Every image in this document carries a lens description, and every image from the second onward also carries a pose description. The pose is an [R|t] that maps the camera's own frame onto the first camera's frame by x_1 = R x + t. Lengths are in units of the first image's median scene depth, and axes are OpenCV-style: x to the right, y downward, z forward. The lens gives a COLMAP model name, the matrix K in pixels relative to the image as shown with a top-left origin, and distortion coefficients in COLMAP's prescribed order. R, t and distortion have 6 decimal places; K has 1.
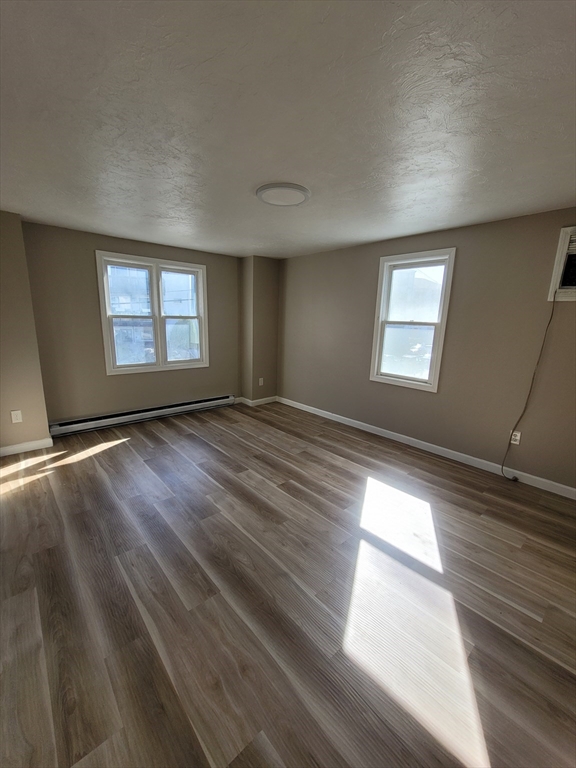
lens RADIAL K [[314.2, 0, 288.0], [0, 314.2, 384.0], [0, 0, 1]] dist [-0.008888, 0.003723]
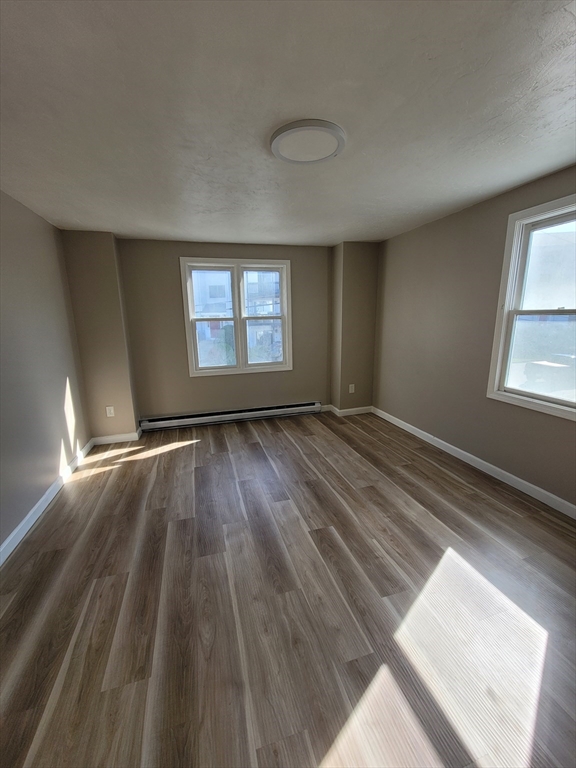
lens RADIAL K [[314.2, 0, 288.0], [0, 314.2, 384.0], [0, 0, 1]] dist [-0.008888, 0.003723]
pose [[0.902554, 0.046721, -0.428034, 0.167111], [-0.044410, 0.998895, 0.015391, -0.034616], [0.428280, 0.005118, 0.903632, 0.198047]]
